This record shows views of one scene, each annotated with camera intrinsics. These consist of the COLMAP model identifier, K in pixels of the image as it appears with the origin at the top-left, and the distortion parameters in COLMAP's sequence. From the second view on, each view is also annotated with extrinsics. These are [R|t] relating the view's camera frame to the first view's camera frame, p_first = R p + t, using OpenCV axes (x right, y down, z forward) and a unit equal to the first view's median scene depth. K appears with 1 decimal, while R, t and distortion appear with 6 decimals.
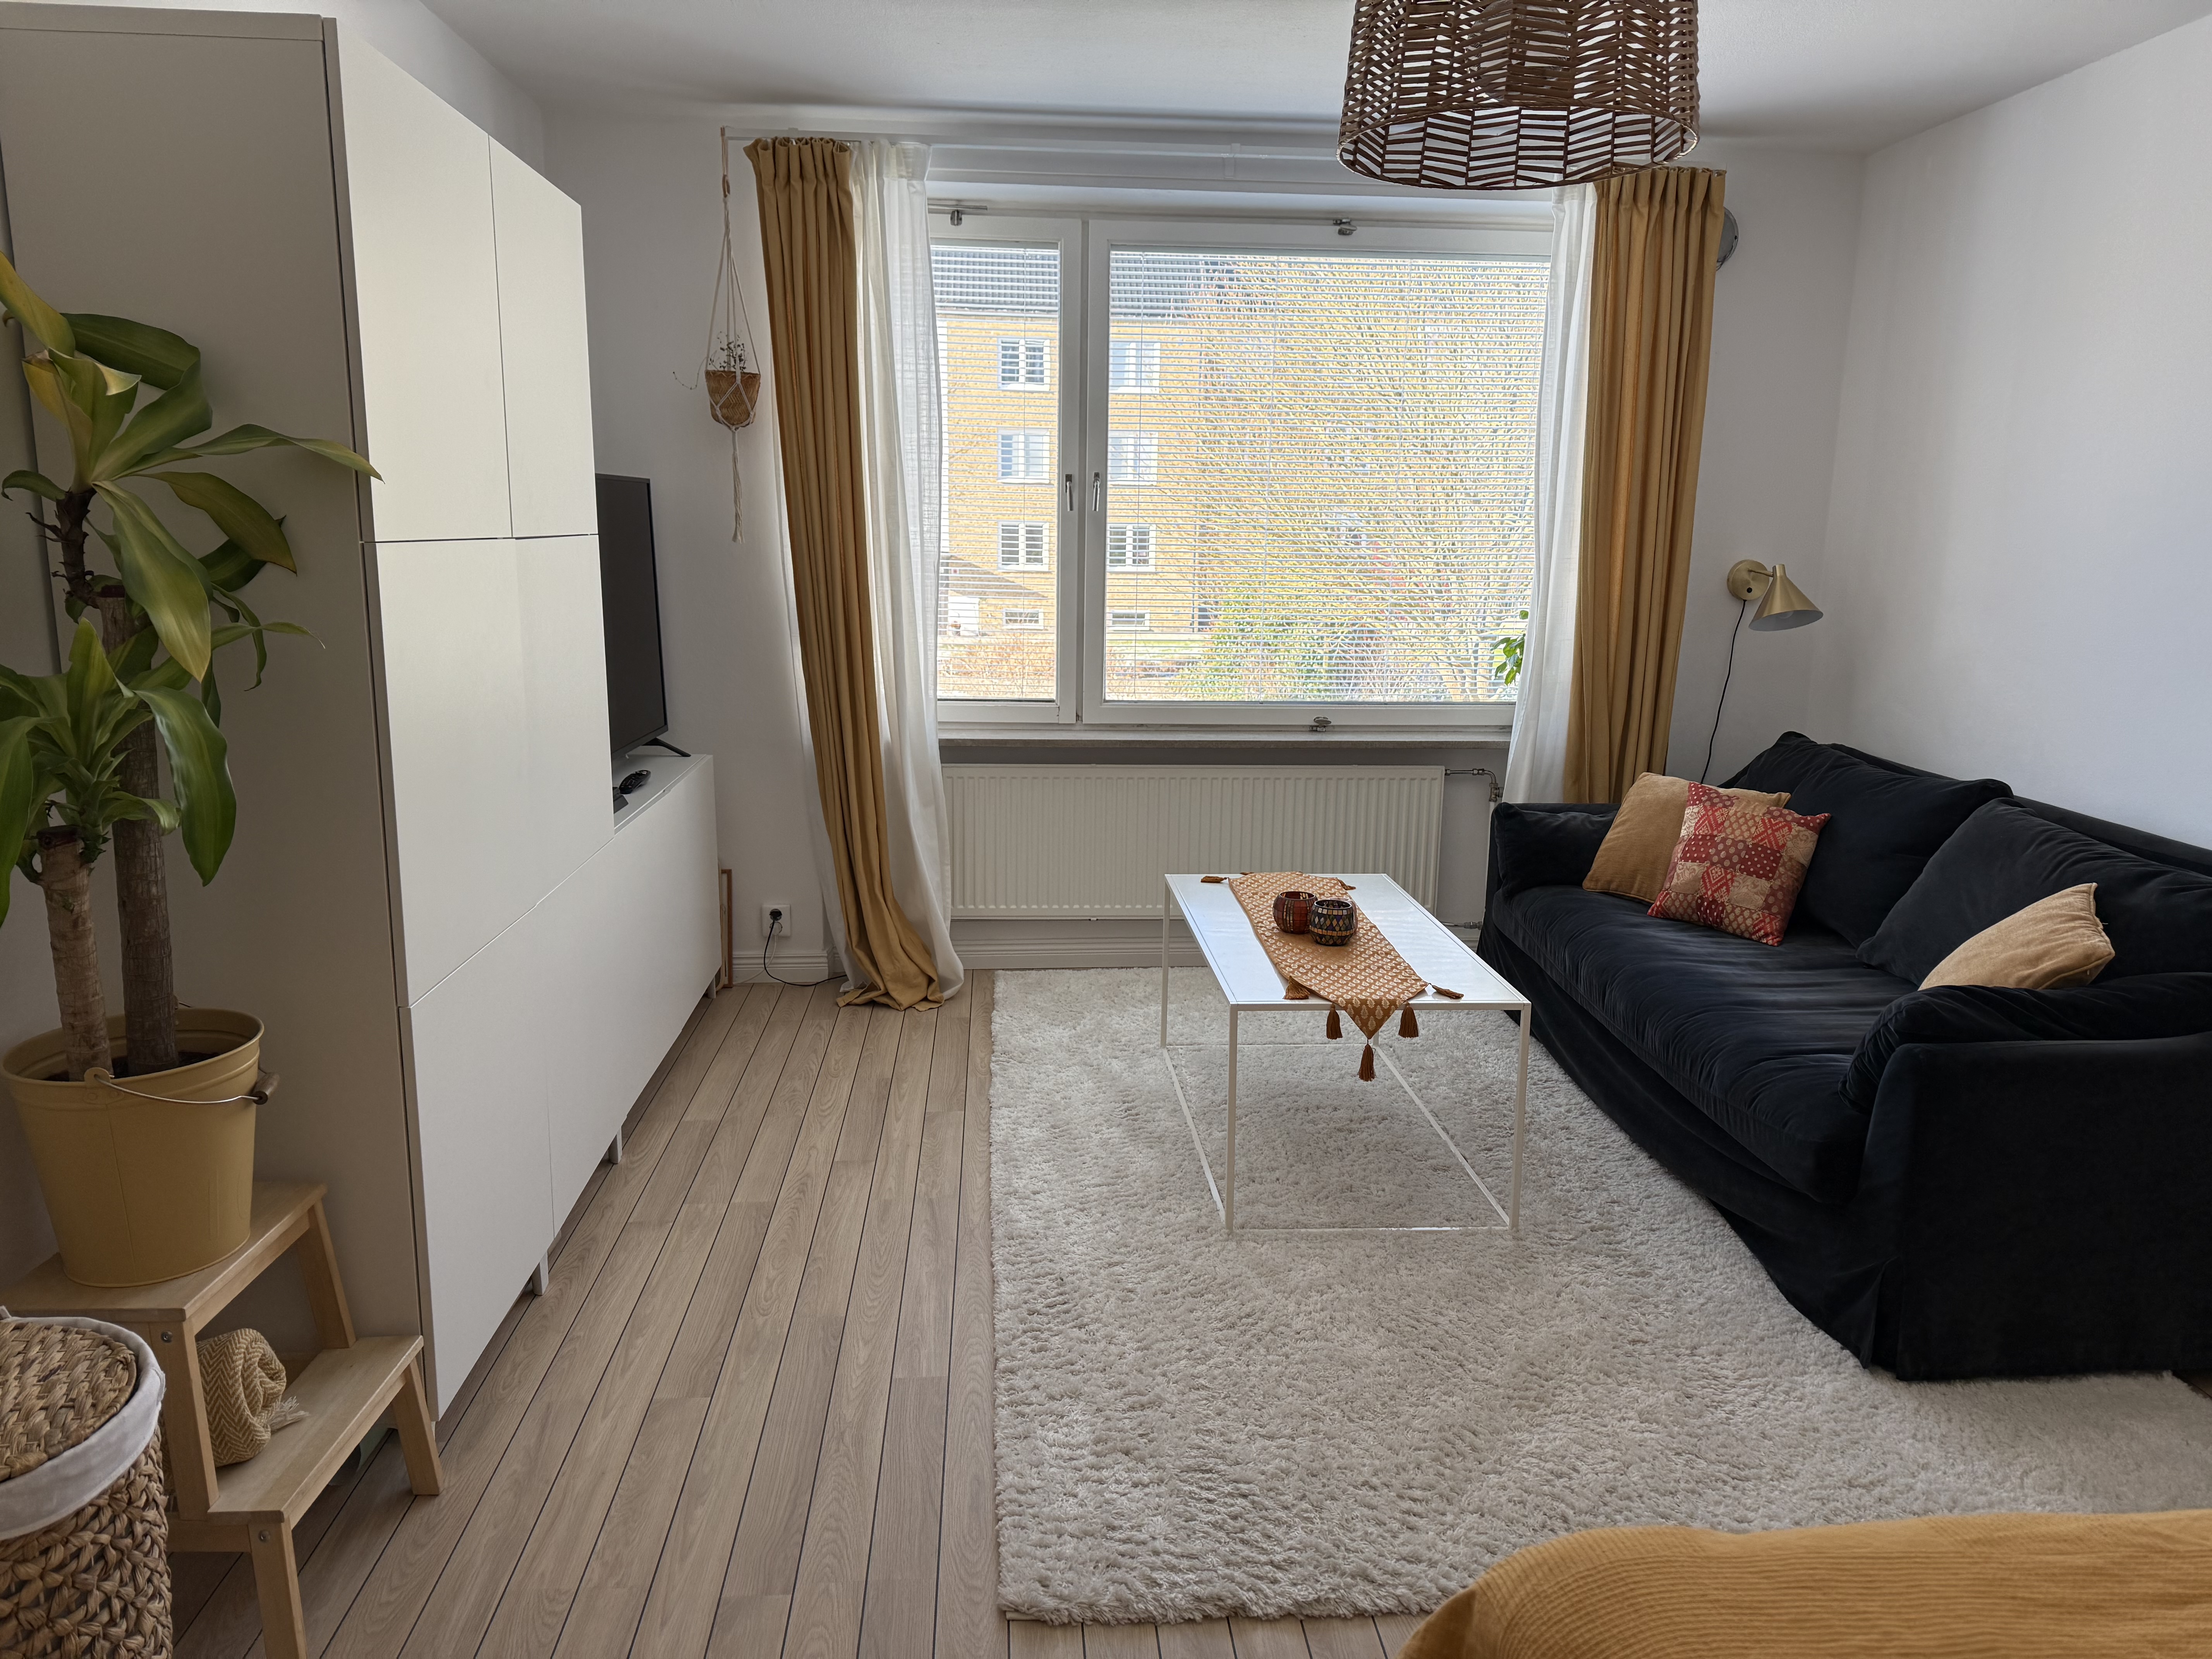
lens RADIAL K [[1554.2, 0, 1098.4], [0, 1554.2, 837.3], [0, 0, 1]] dist [0.073764, -0.090837]
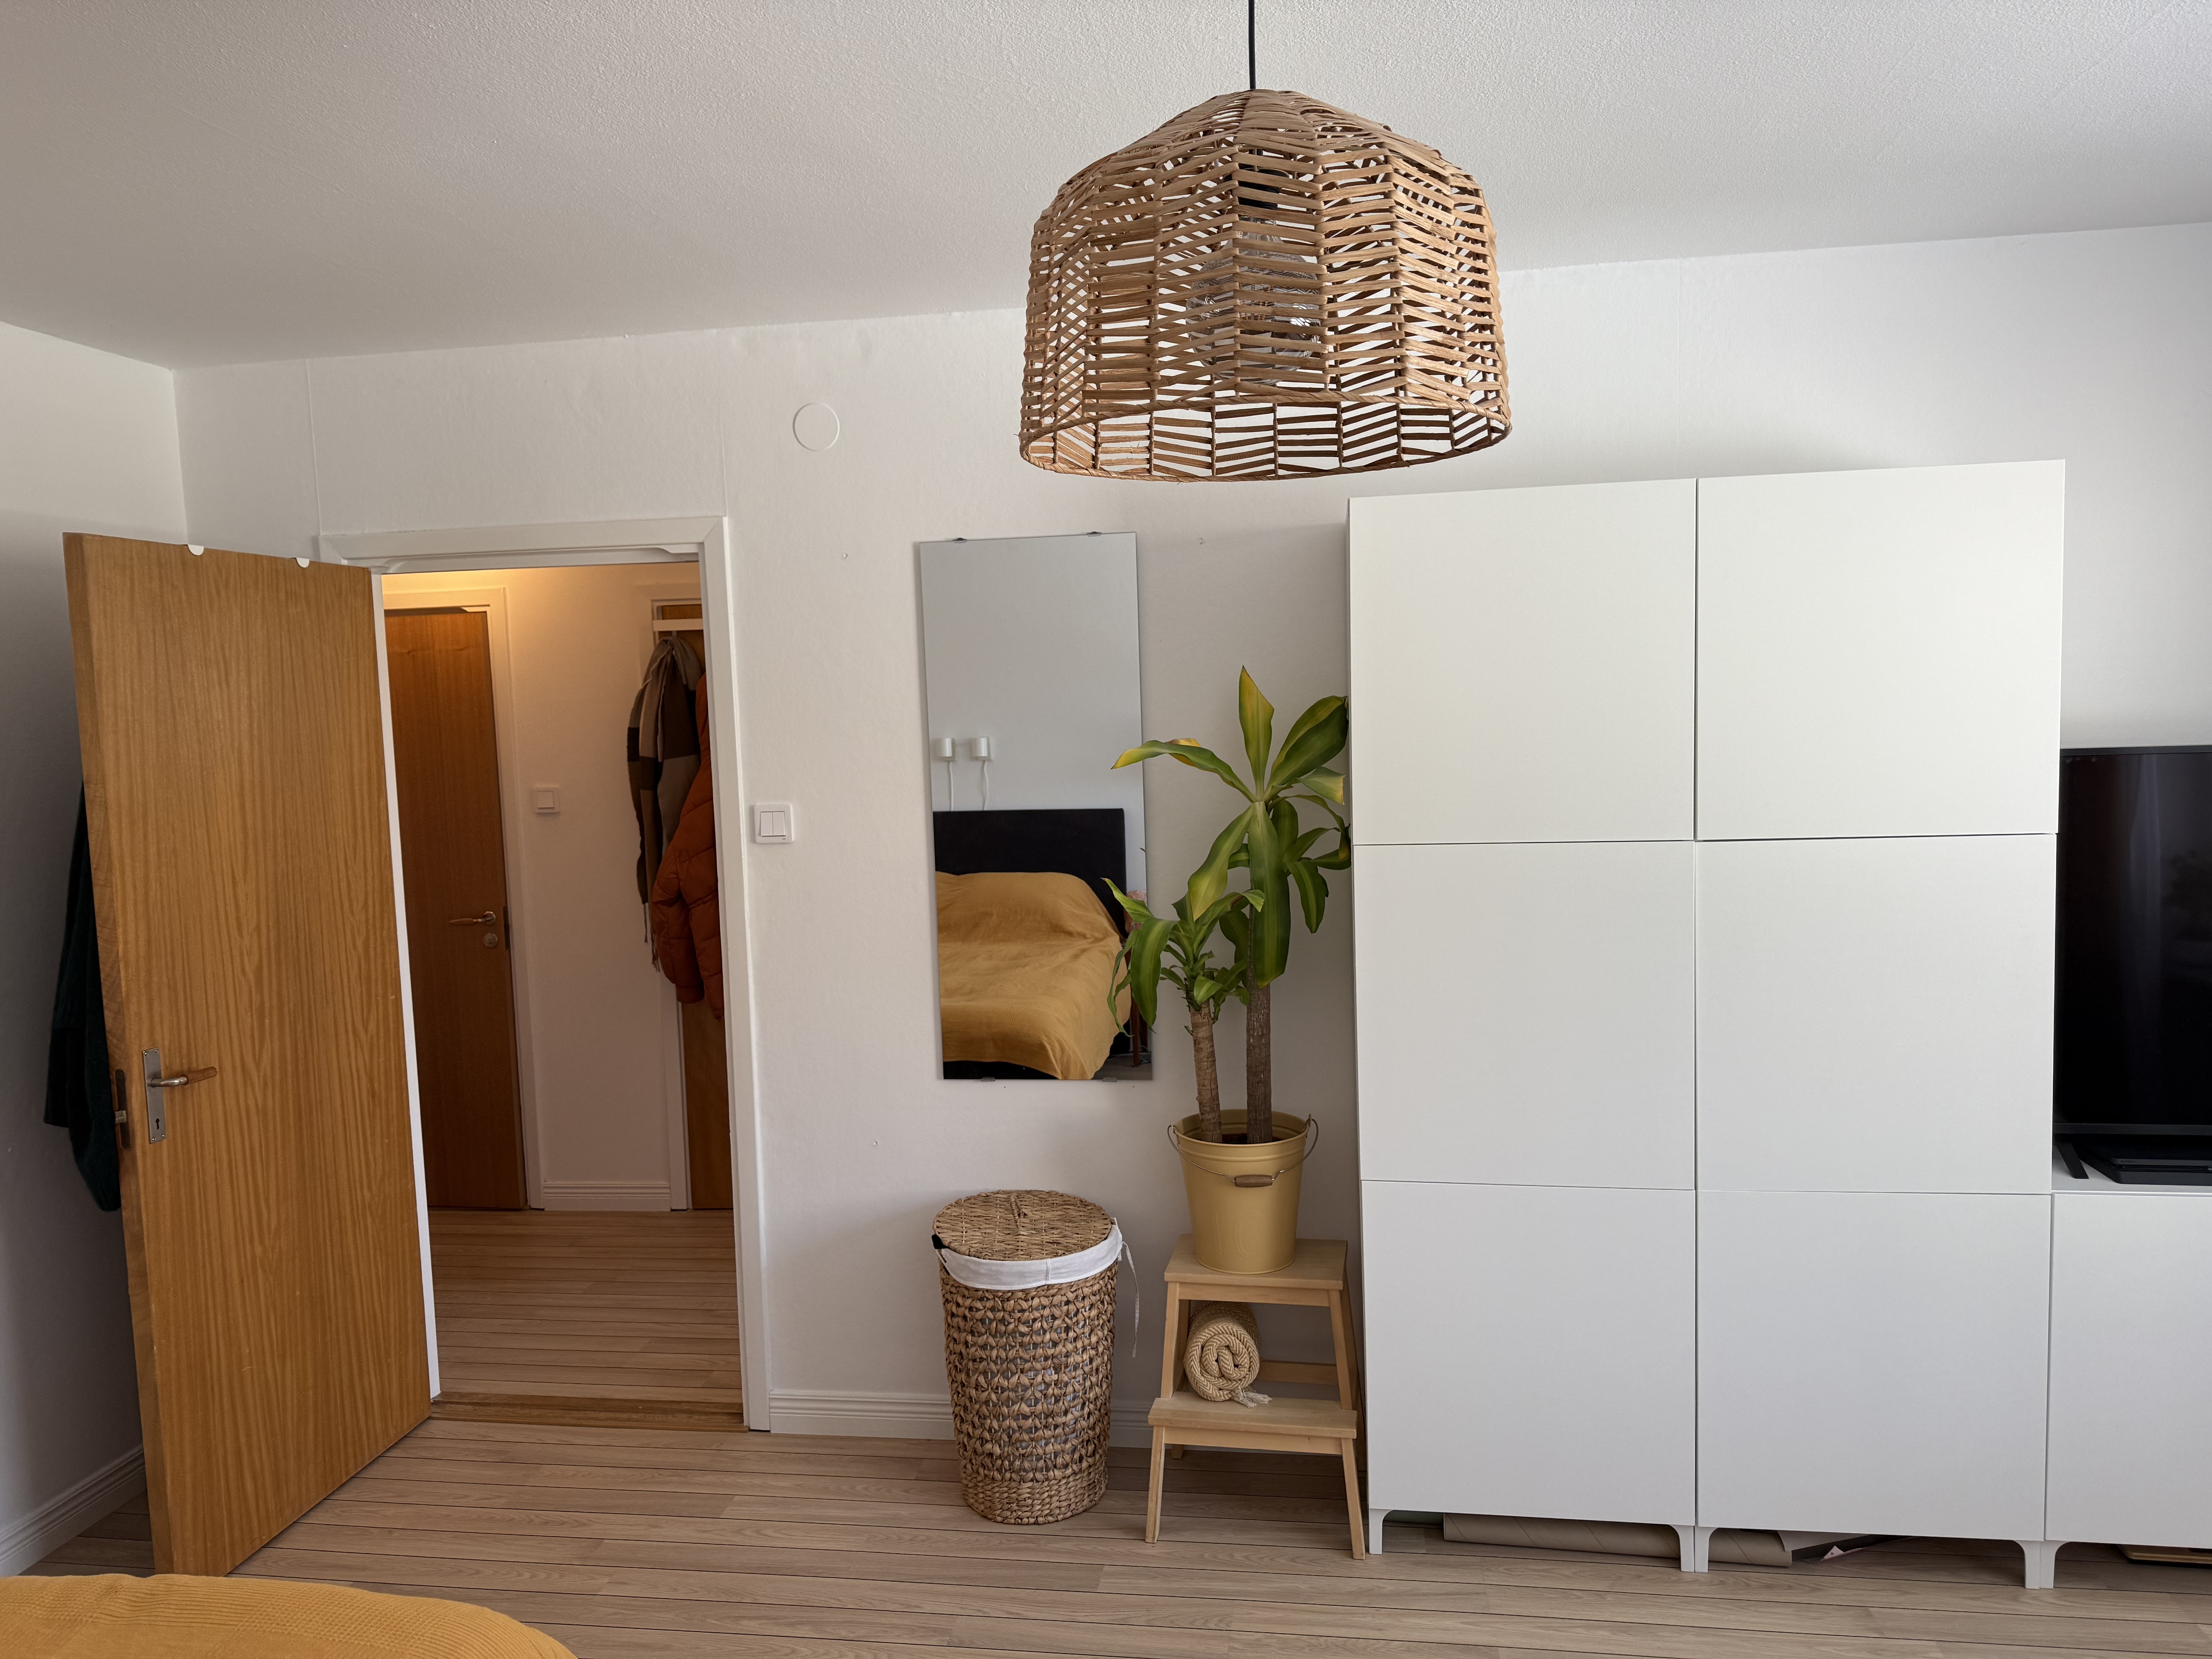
lens RADIAL K [[1554.2, 0, 1080.6], [0, 1554.2, 842.6], [0, 0, 1]] dist [0.073764, -0.090837]
pose [[-0.225052, 0.078885, -0.971148, 0.504740], [-0.161843, 0.979844, 0.117097, -0.166641], [0.960811, 0.183527, -0.207749, 0.558360]]
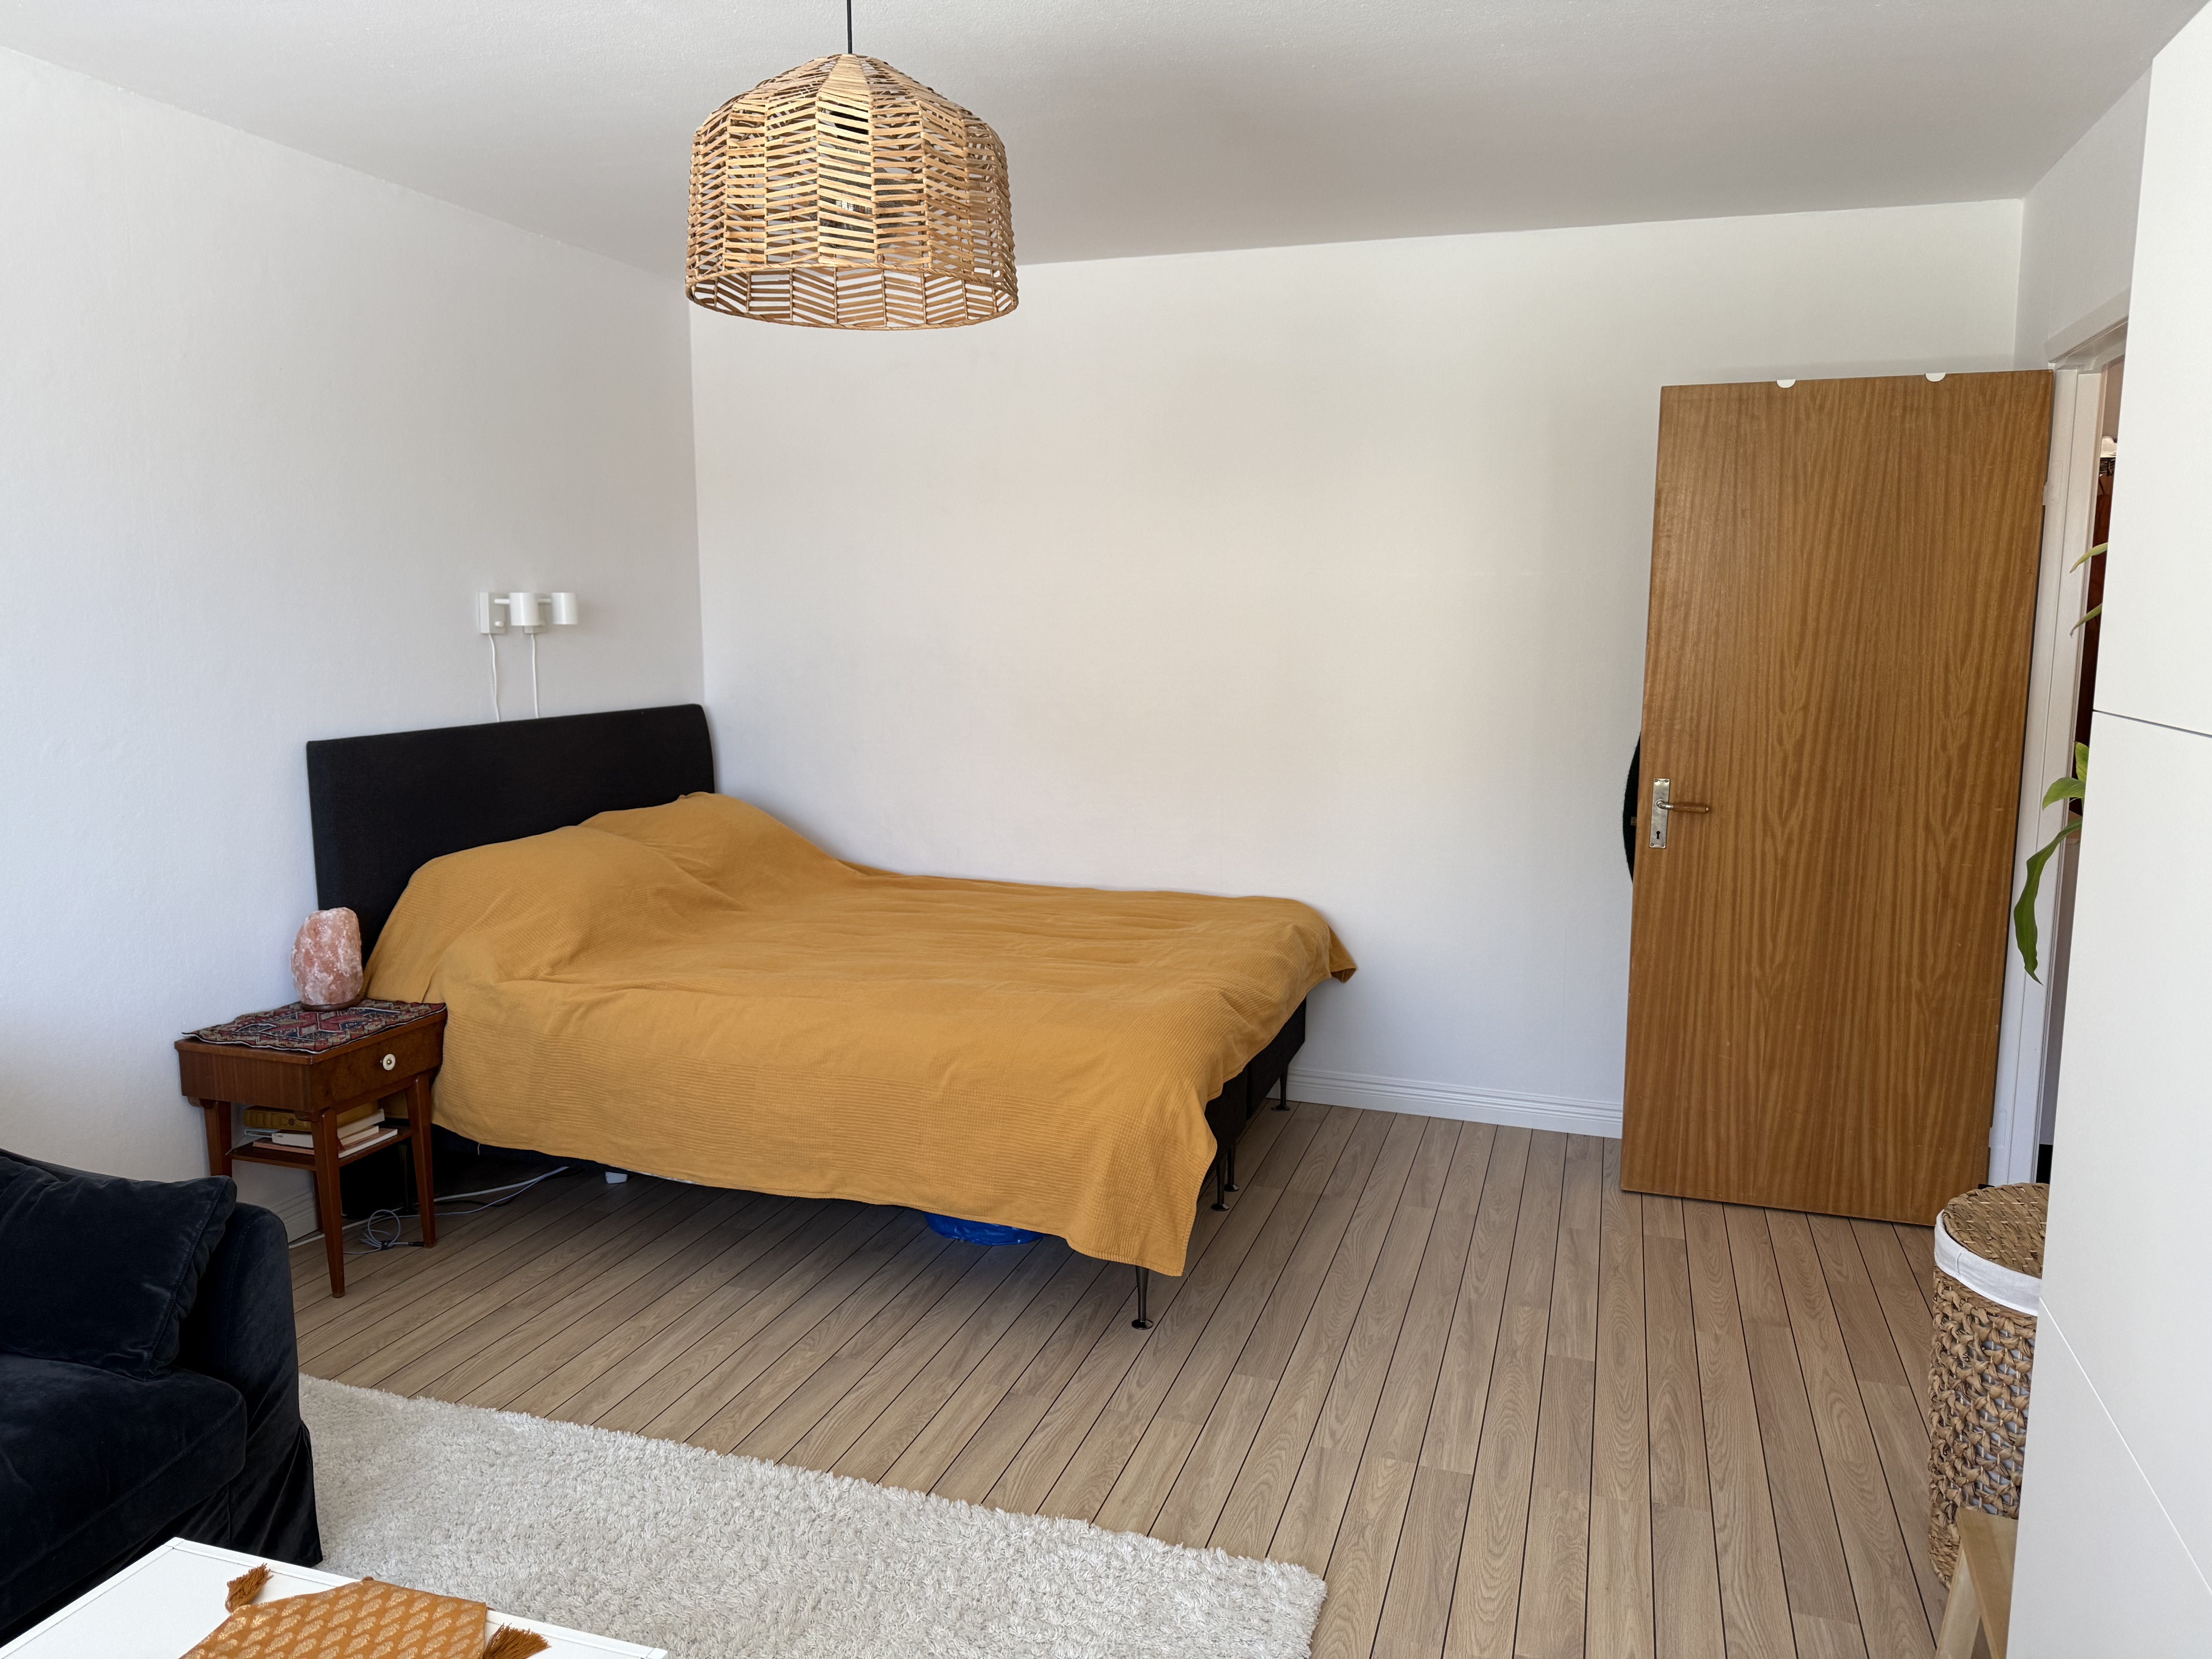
lens RADIAL K [[1554.2, 0, 1094.8], [0, 1554.2, 828.0], [0, 0, 1]] dist [0.073764, -0.090837]
pose [[-0.924141, -0.065212, 0.376445, -0.162309], [0.066471, 0.942852, 0.326514, -0.230967], [-0.376224, 0.326767, -0.866994, 1.004604]]
